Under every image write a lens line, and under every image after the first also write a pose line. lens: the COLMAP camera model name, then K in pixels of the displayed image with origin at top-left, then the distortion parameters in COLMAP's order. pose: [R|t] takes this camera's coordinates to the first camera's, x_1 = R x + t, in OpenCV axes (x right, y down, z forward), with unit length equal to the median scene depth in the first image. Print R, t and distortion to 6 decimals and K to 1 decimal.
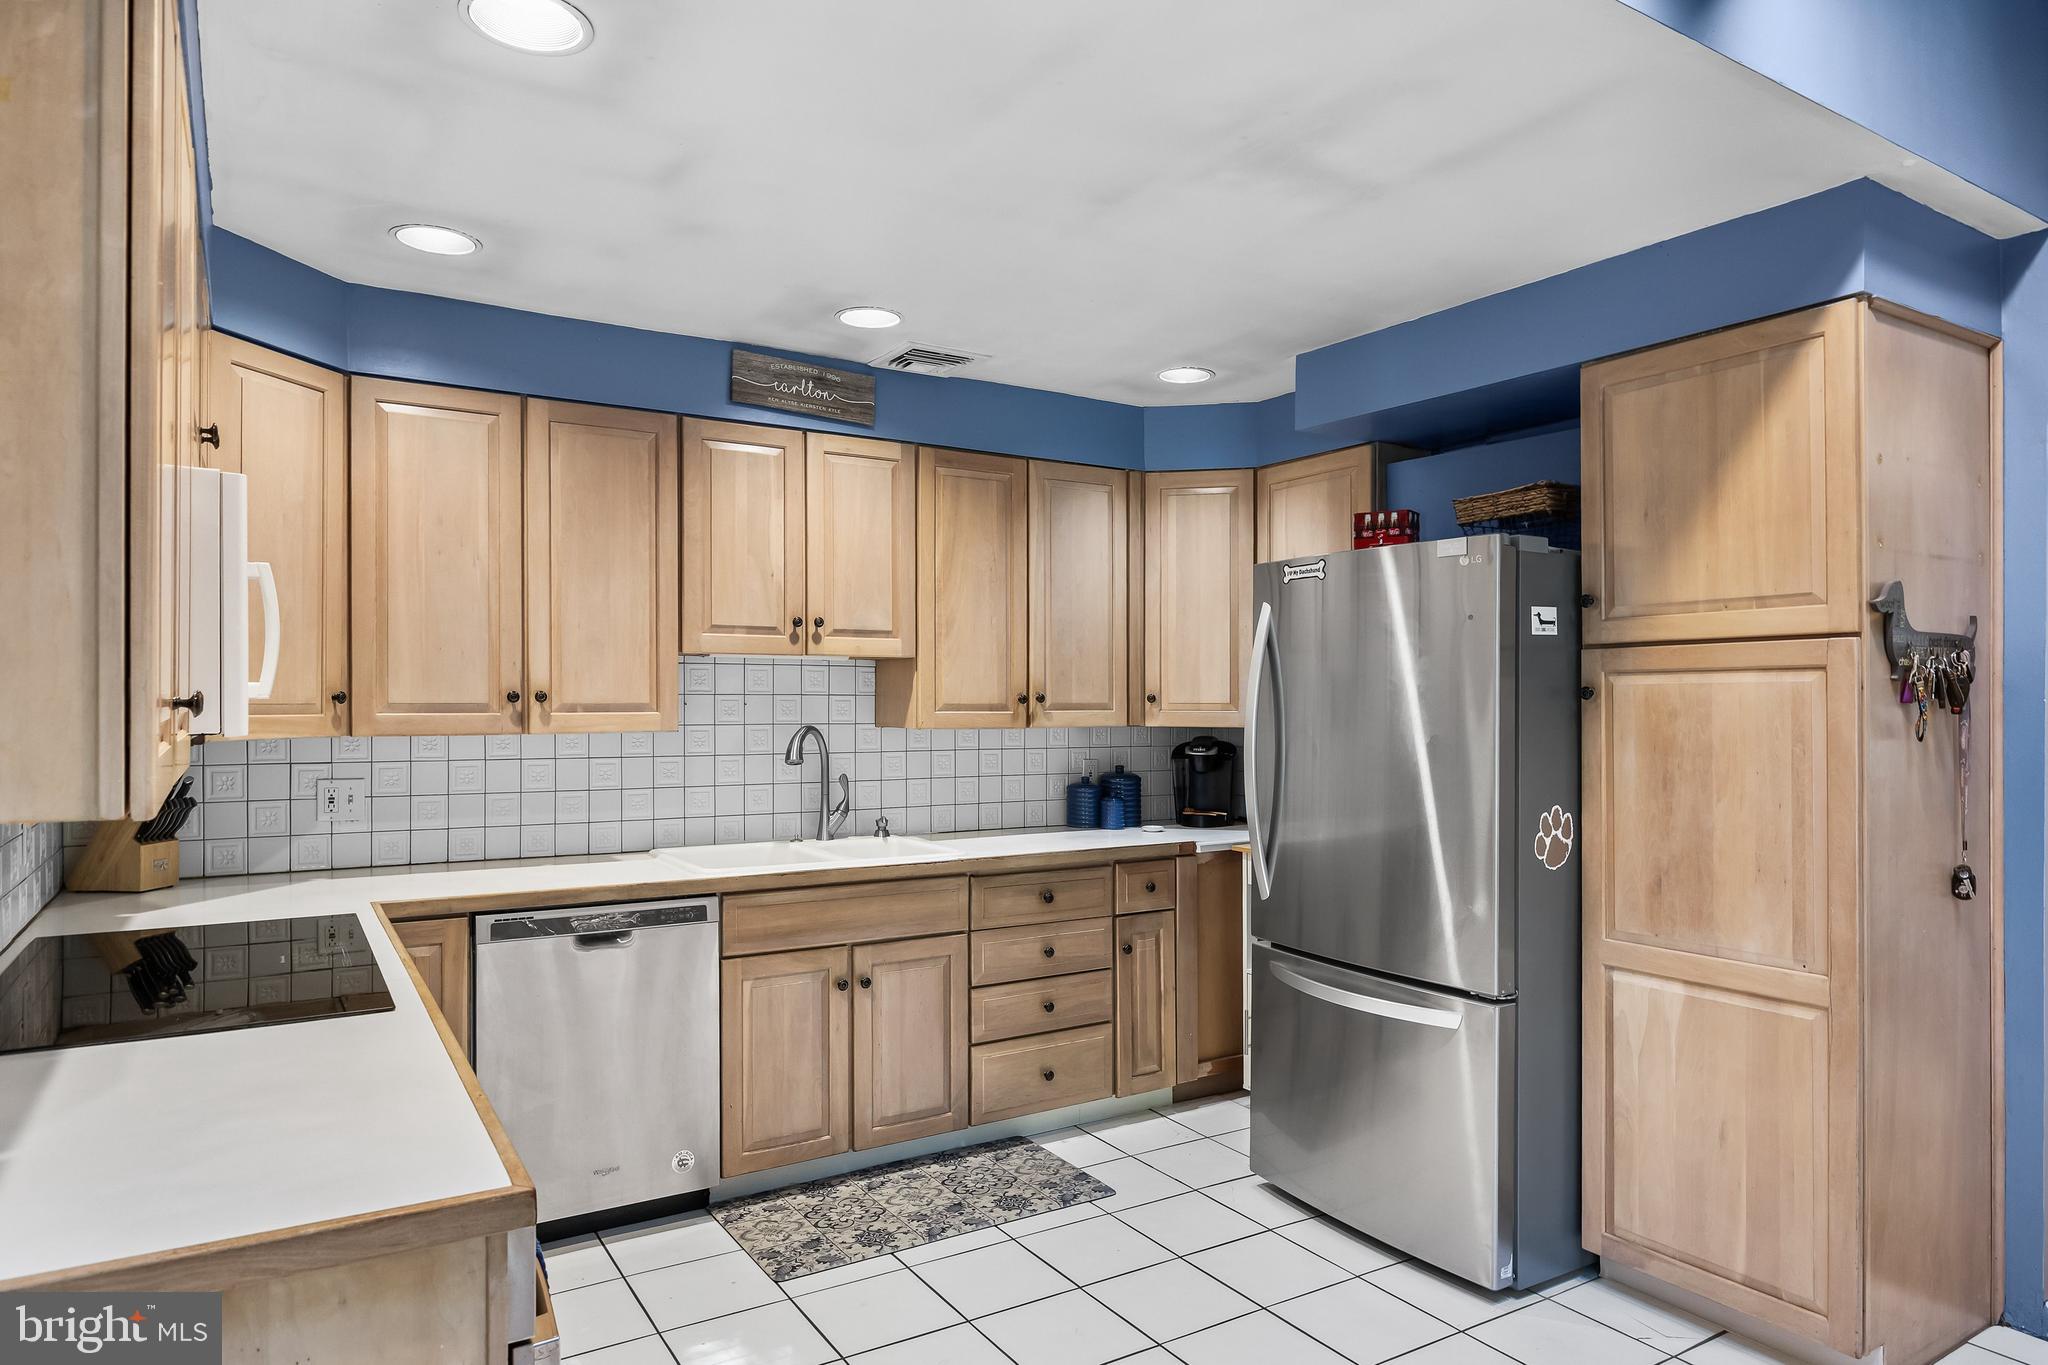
lens RADIAL K [[1199.7, 0, 997.2], [0, 1199.7, 683.9], [0, 0, 1]] dist [-0.011171, 0.000159]
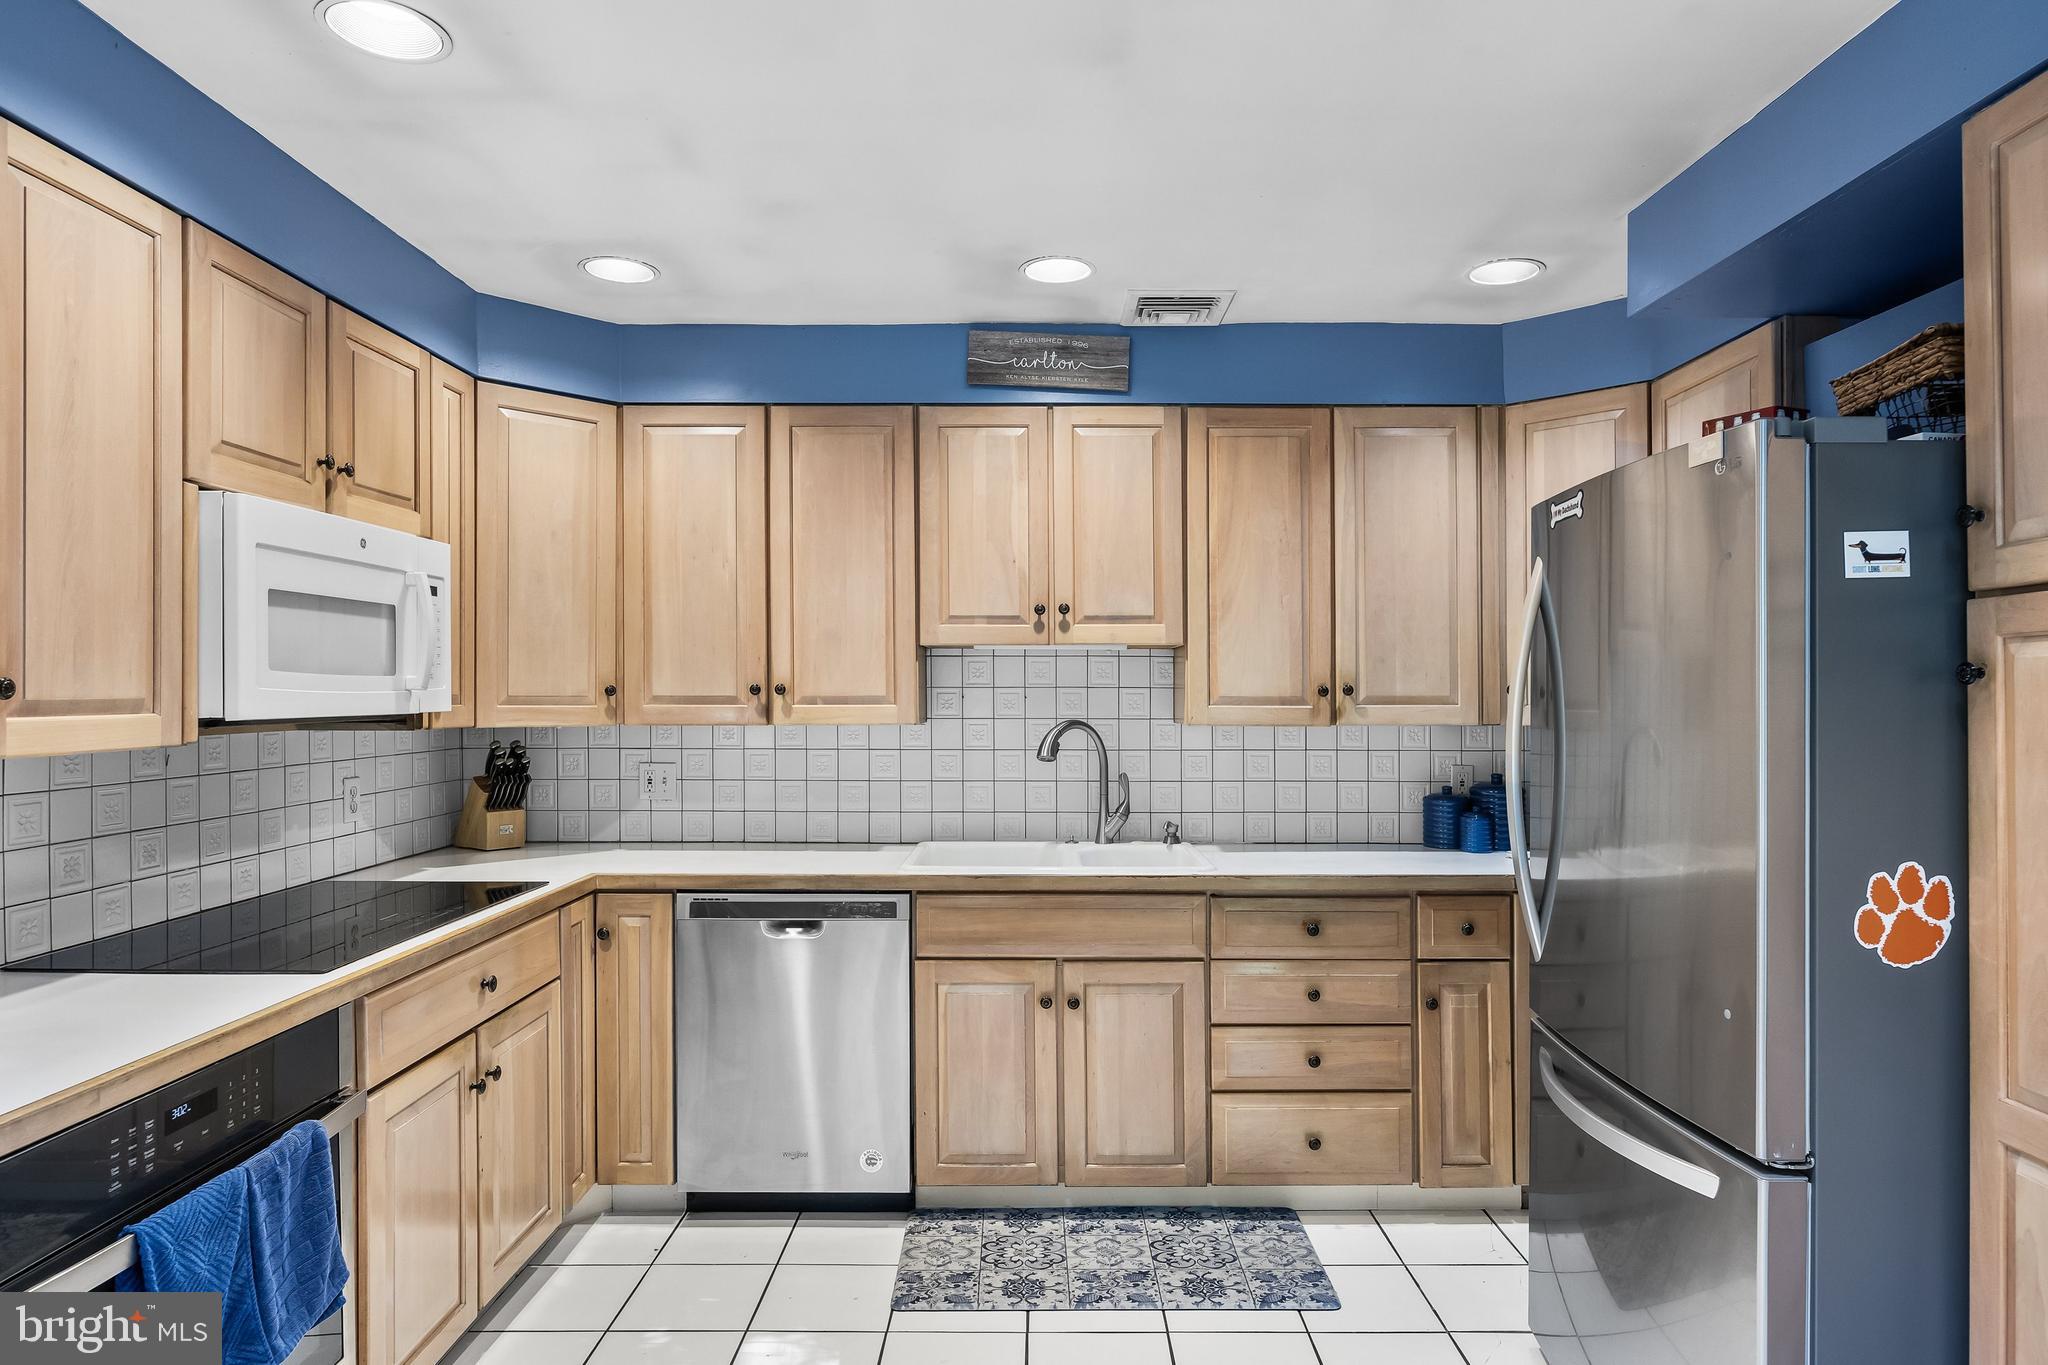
lens RADIAL K [[1168.6, 0, 1024.0], [0, 1168.6, 682.5], [0, 0, 1]] dist [-0.006039, 0.000867]
pose [[0.858332, -0.007651, -0.513037, 0.302019], [0.007643, 0.999969, -0.002127, 0.007680], [0.513037, -0.002096, 0.858364, 0.212721]]
